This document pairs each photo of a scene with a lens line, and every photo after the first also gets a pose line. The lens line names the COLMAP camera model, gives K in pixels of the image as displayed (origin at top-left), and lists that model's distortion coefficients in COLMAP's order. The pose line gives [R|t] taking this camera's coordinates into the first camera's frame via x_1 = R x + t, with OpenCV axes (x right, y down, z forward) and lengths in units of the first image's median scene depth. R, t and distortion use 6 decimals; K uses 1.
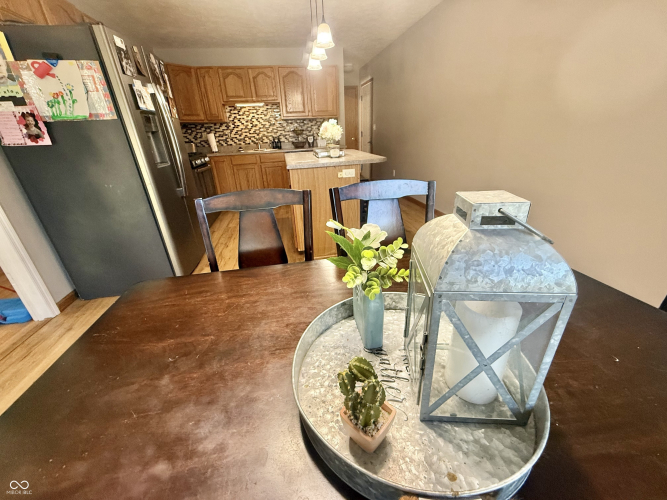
lens RADIAL K [[267.0, 0, 331.5], [0, 267.0, 250.0], [0, 0, 1]] dist [0.001327, -0.000101]
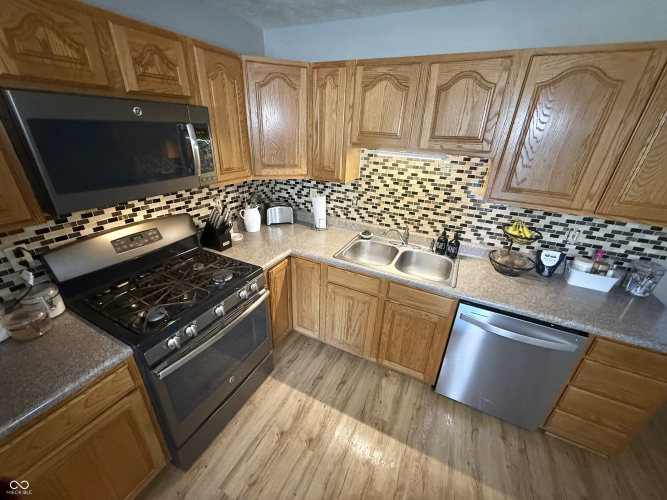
lens RADIAL K [[267.0, 0, 332.6], [0, 267.0, 249.6], [0, 0, 1]] dist [0.001327, -0.000101]
pose [[0.802842, 0.318505, -0.503984, -0.142007], [-0.309105, 0.945219, 0.104953, -0.390284], [0.509803, 0.071523, 0.857313, 0.572029]]
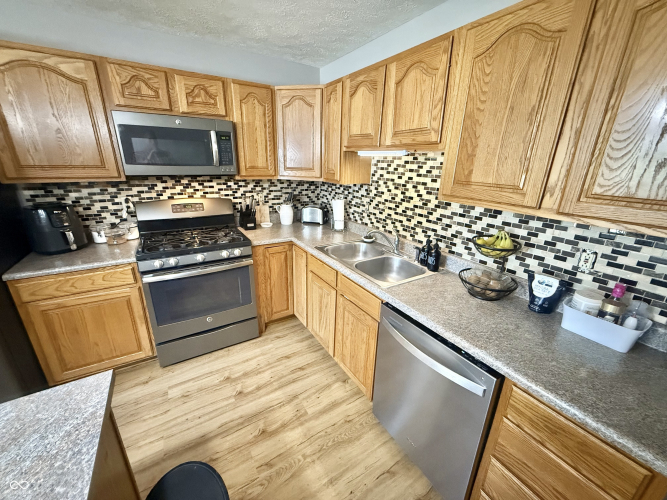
lens RADIAL K [[267.0, 0, 330.9], [0, 267.0, 249.4], [0, 0, 1]] dist [0.001327, -0.000101]
pose [[0.369701, 0.349298, -0.860994, 0.054423], [-0.416645, 0.890583, 0.182400, -0.426887], [0.830499, 0.291295, 0.474783, 0.735172]]
